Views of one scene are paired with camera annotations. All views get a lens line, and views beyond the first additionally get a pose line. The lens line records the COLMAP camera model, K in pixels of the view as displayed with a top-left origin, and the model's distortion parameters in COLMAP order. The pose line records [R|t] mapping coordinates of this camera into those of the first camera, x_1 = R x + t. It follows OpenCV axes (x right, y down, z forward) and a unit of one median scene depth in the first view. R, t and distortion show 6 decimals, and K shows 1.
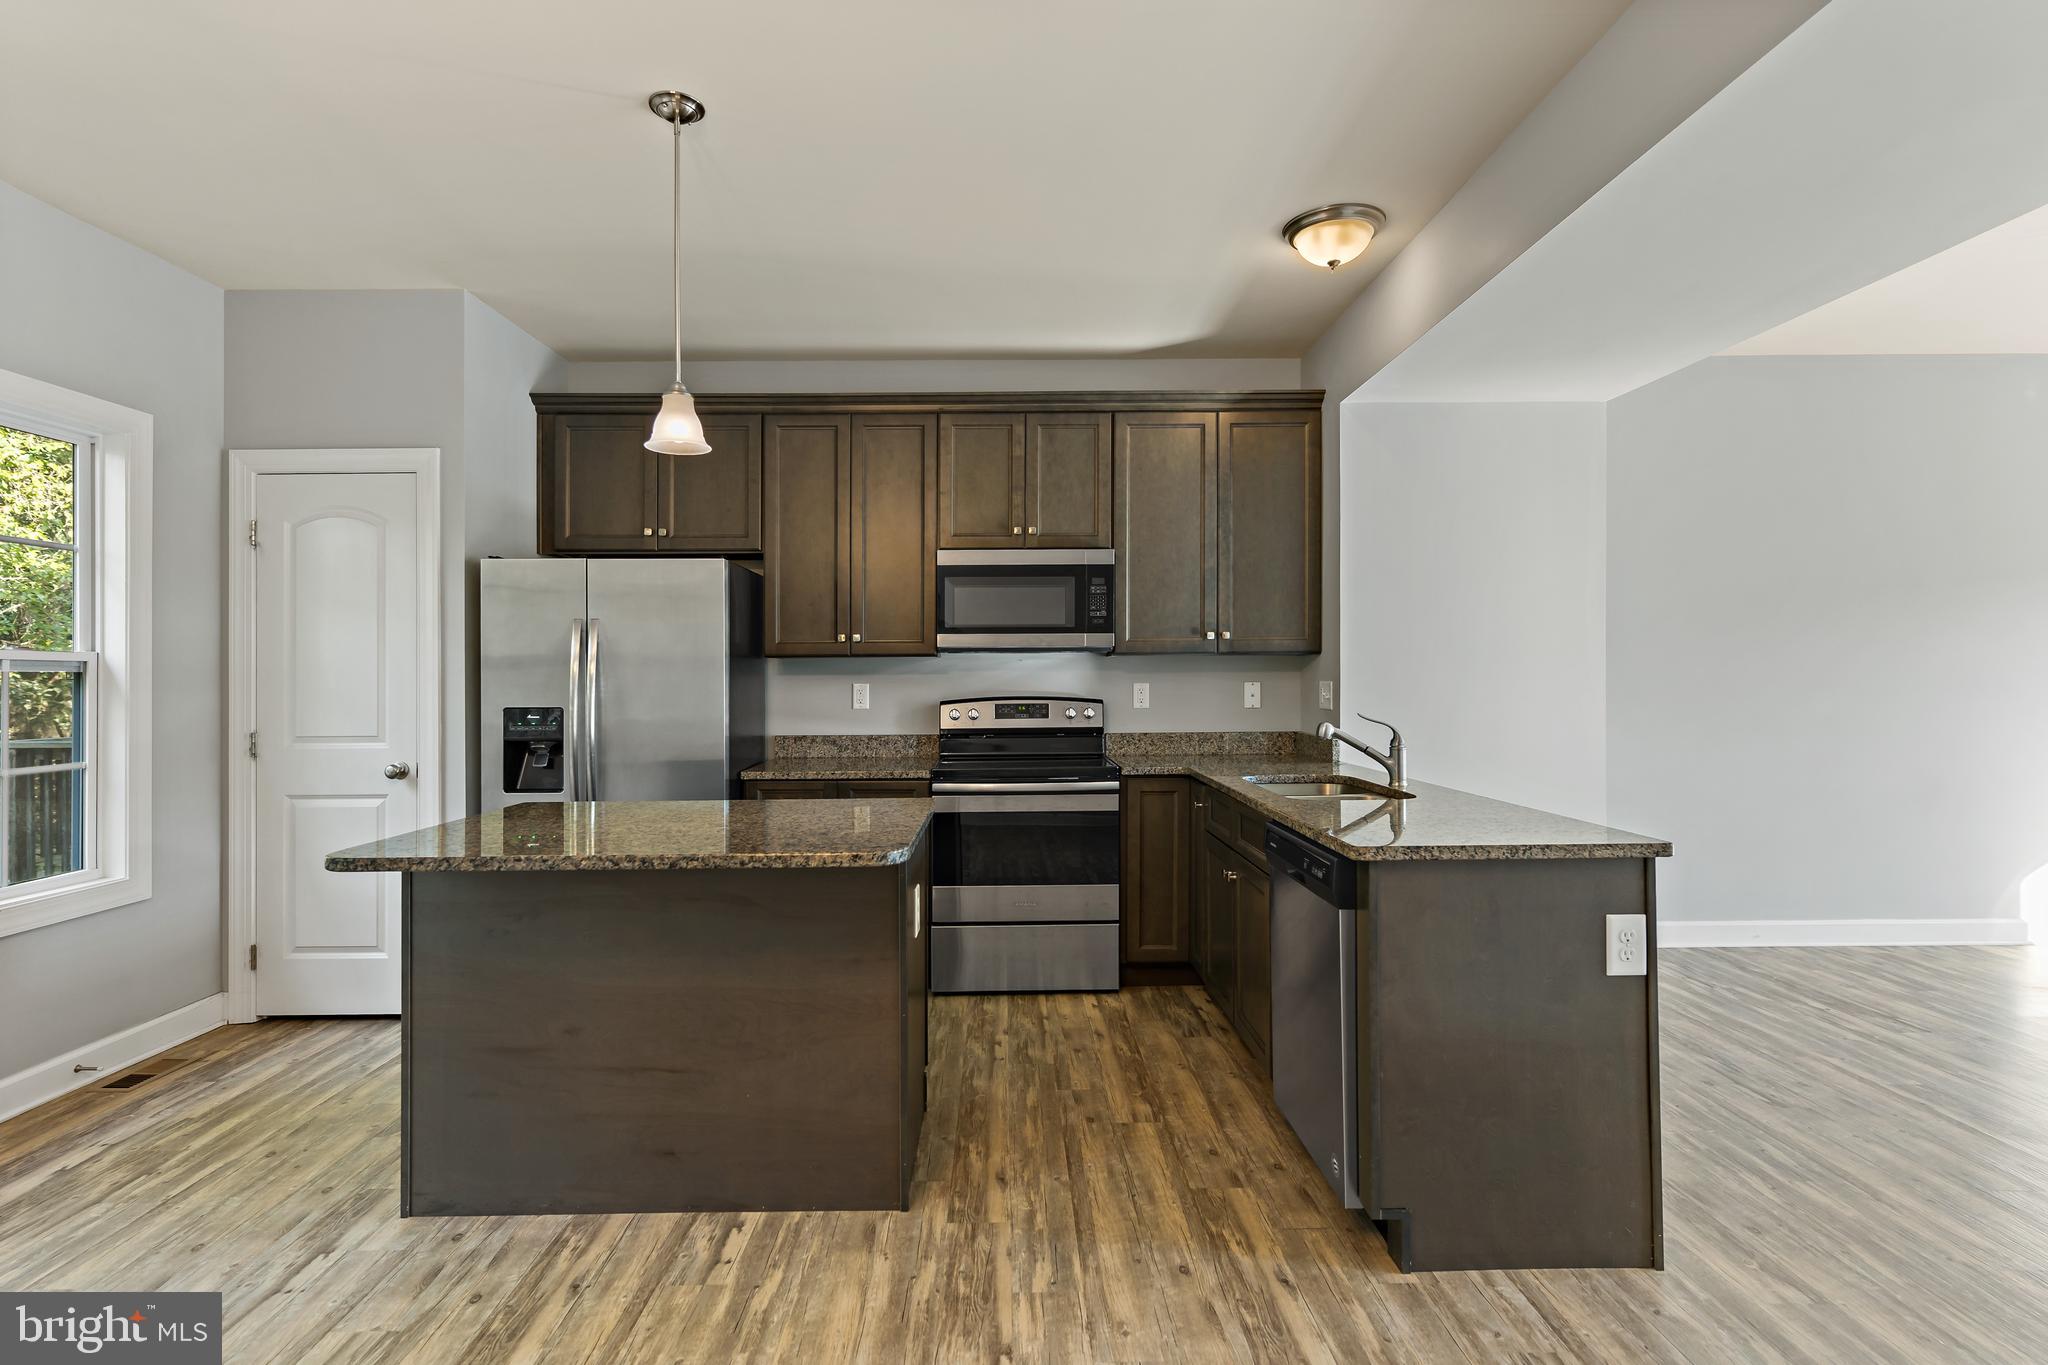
lens RADIAL K [[1000.1, 0, 1014.0], [0, 1000.1, 666.7], [0, 0, 1]] dist [0.001227, 0.000231]
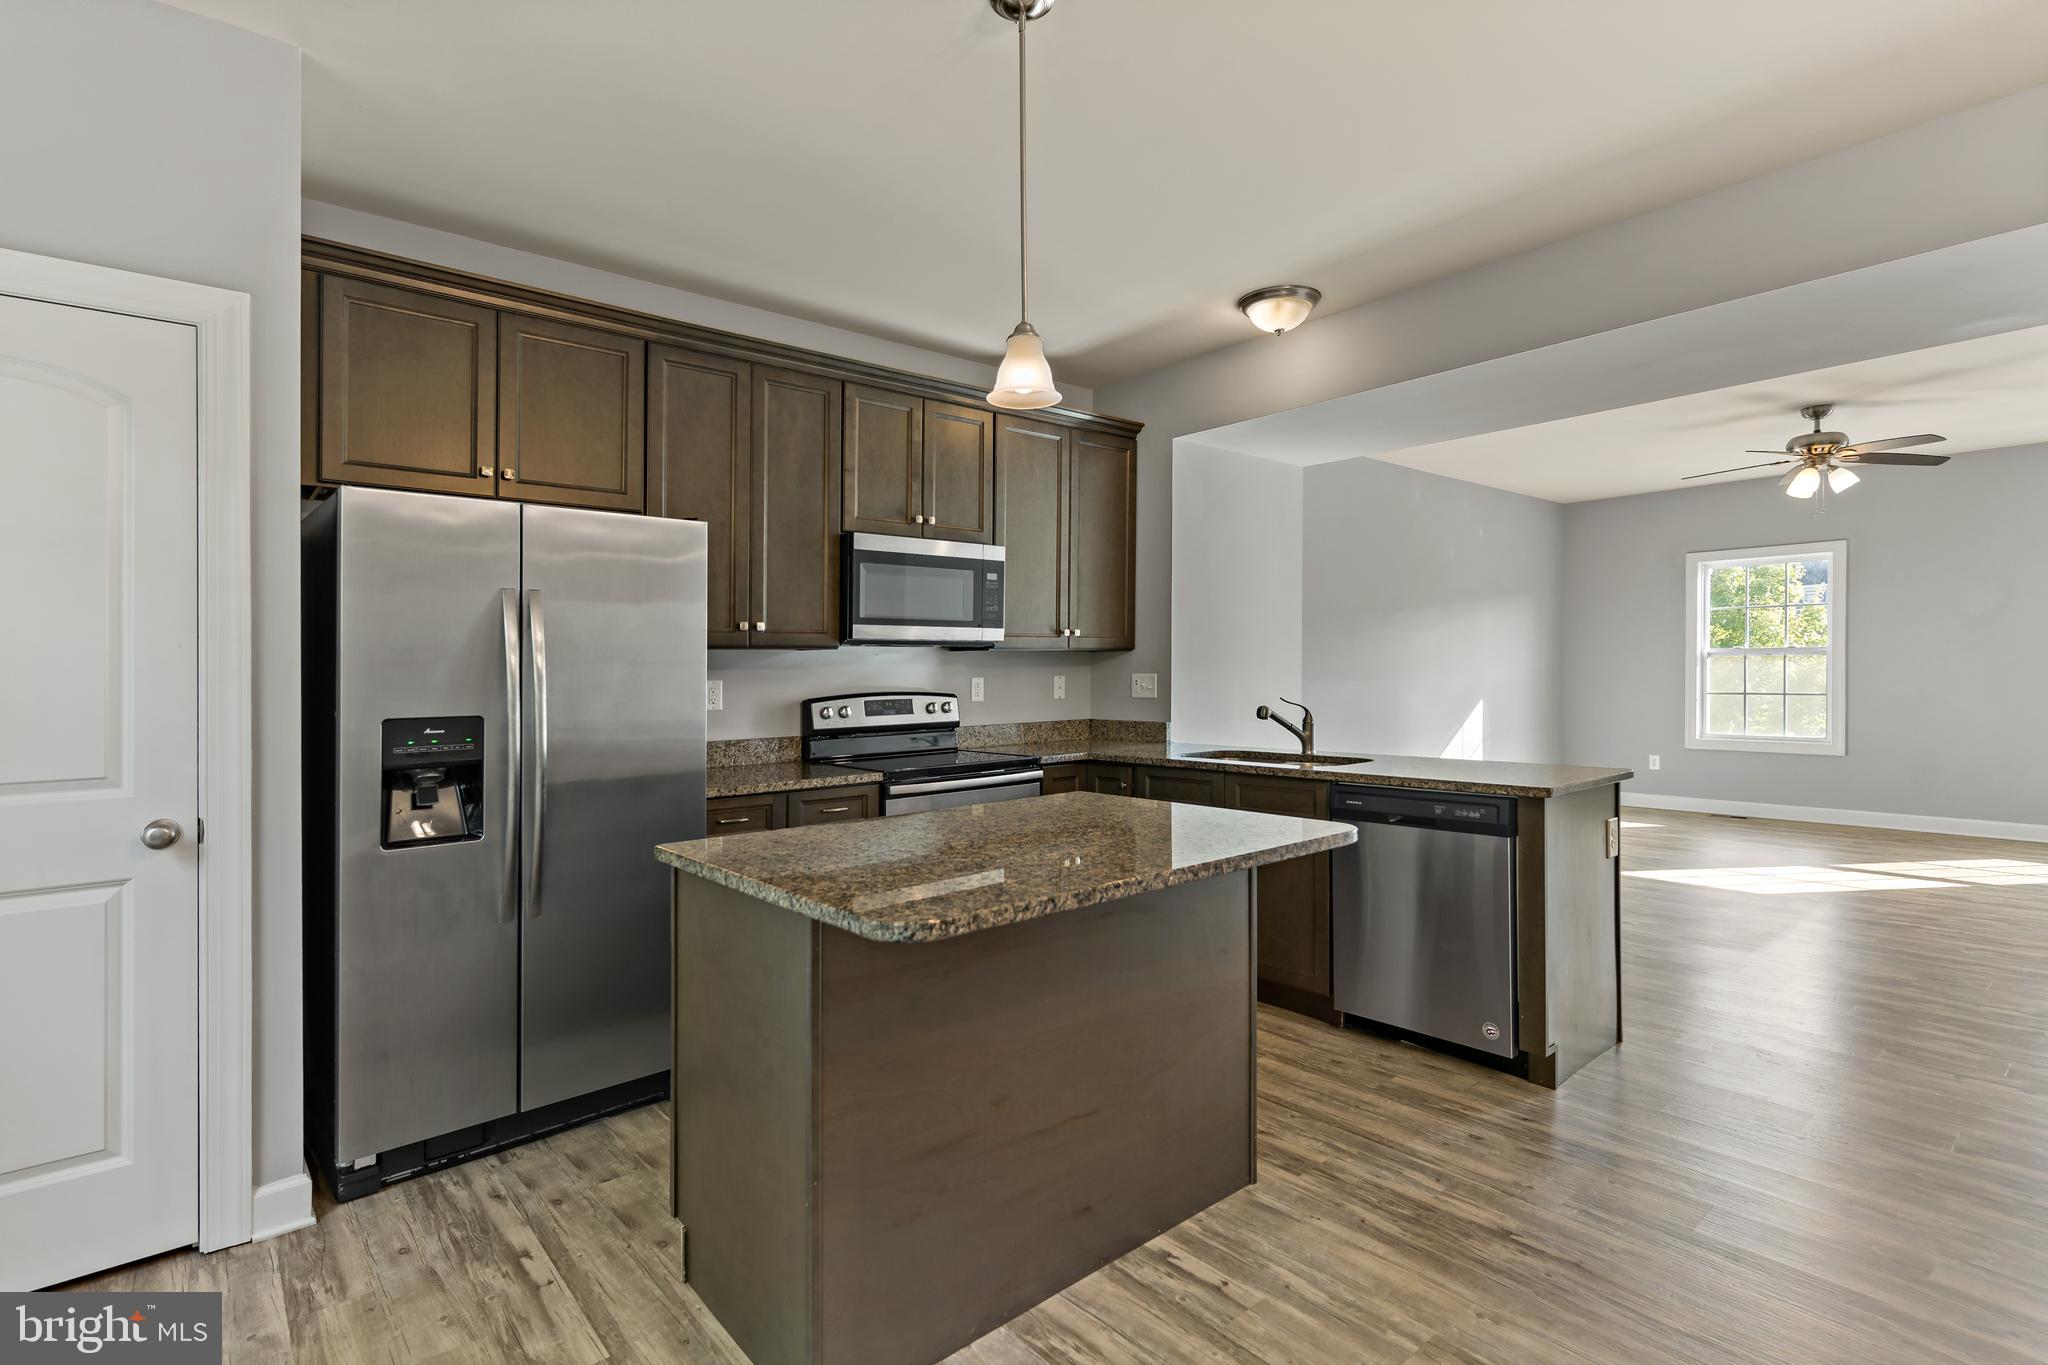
lens RADIAL K [[987.3, 0, 1019.5], [0, 987.3, 659.8], [0, 0, 1]] dist [0.004331, 0.000030]
pose [[0.762538, 0.003482, 0.646934, -0.642730], [0.002903, 0.999957, -0.008804, 0.009742], [-0.646937, 0.008592, 0.762495, 0.254257]]
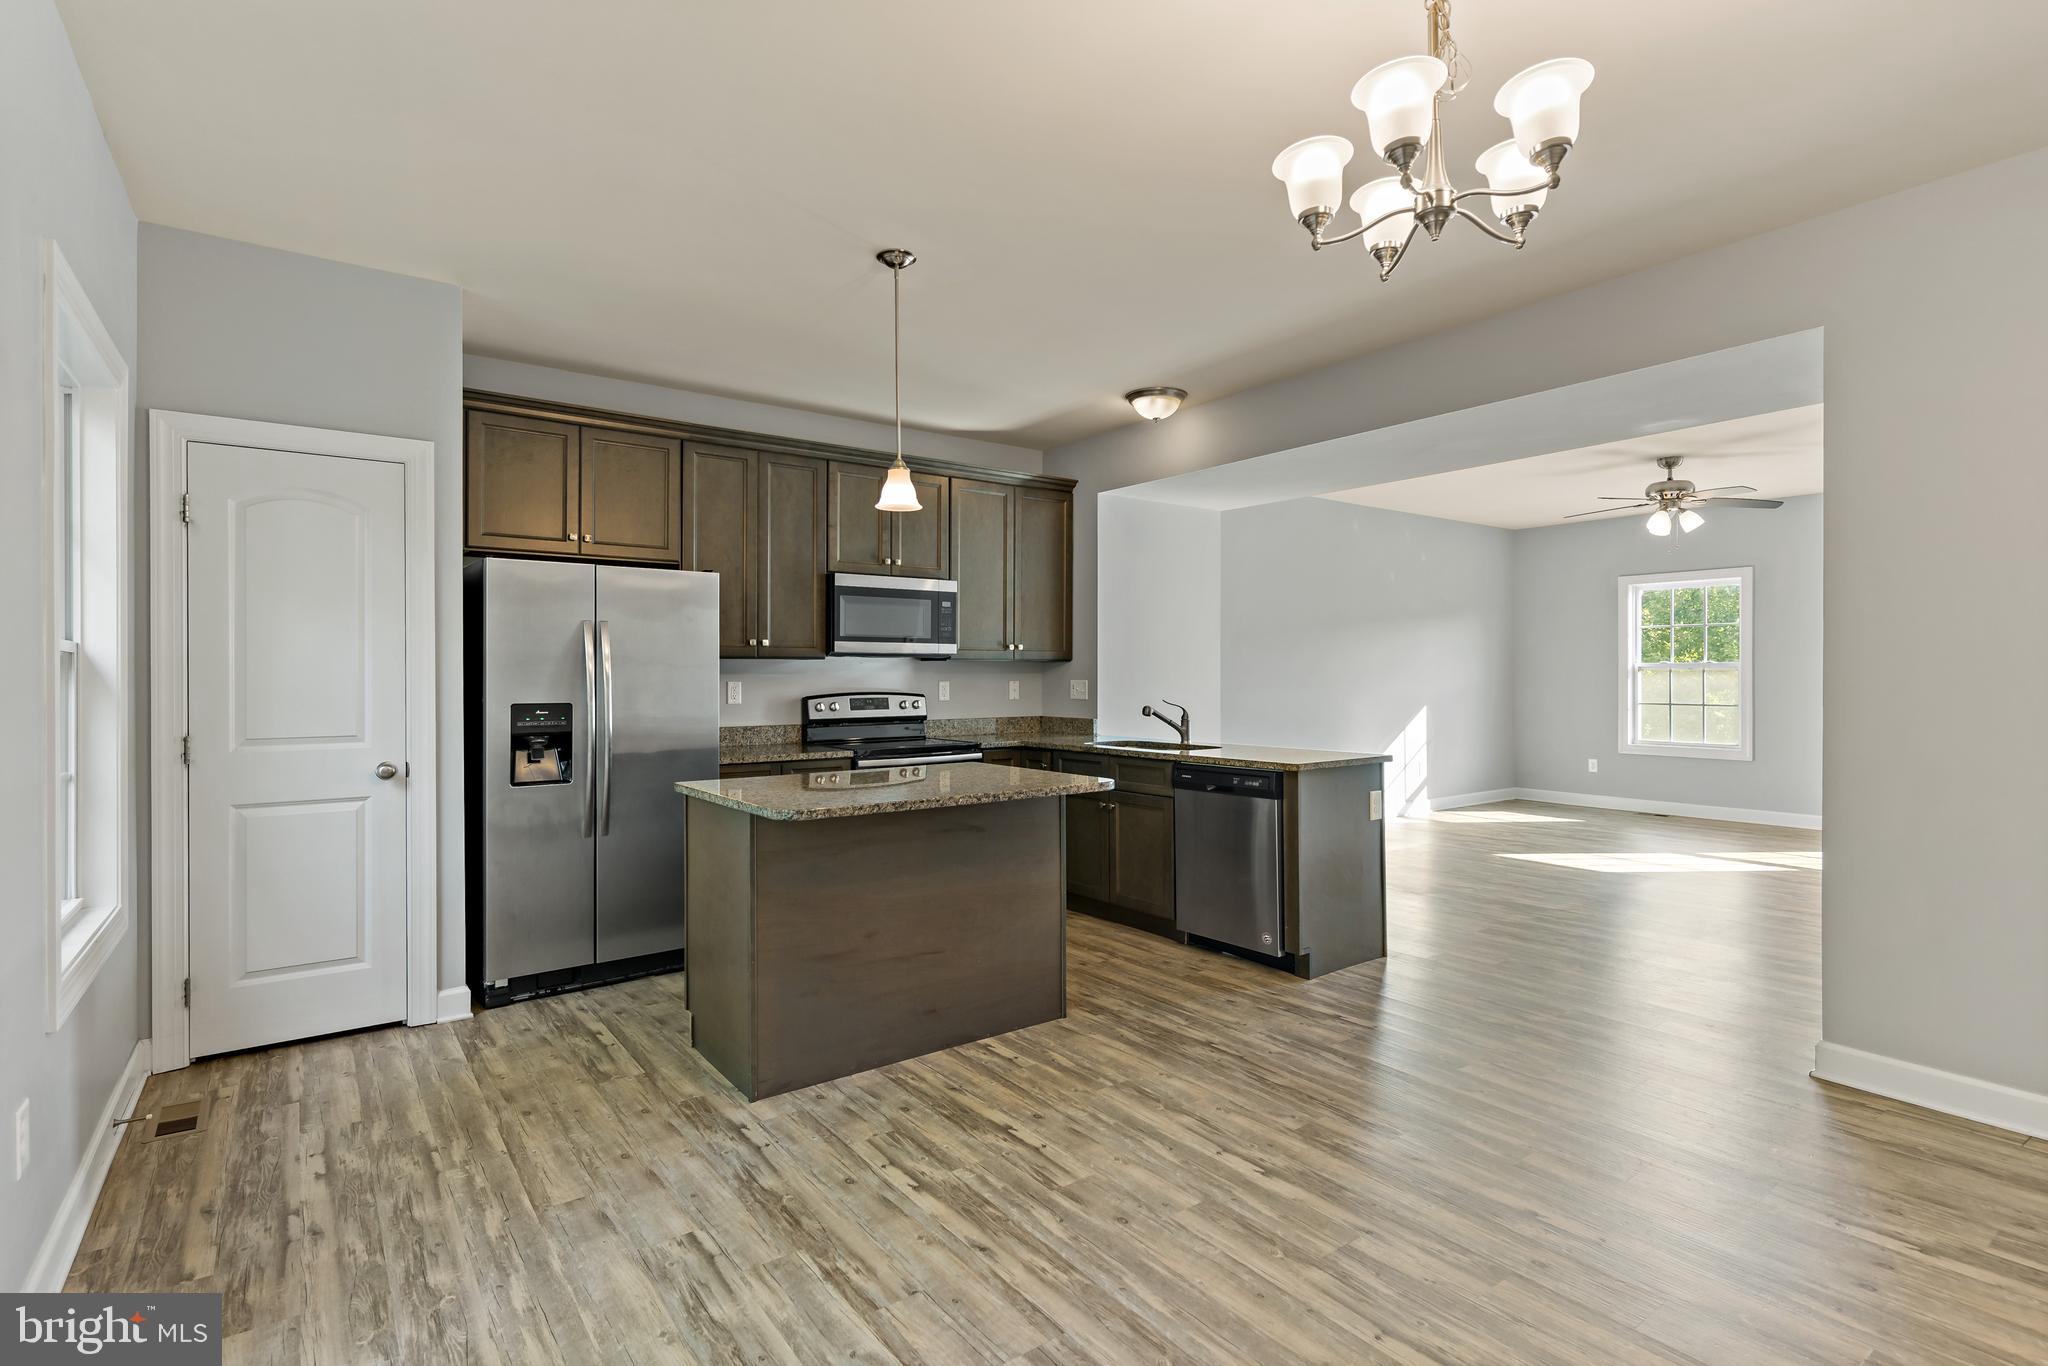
lens RADIAL K [[992.4, 0, 1011.4], [0, 992.4, 691.1], [0, 0, 1]] dist [-0.001357, 0.000183]
pose [[0.808340, -0.004943, 0.588695, -0.730053], [-0.007635, 0.999793, 0.018878, 0.005168], [-0.588666, -0.019754, 0.808135, -0.127698]]
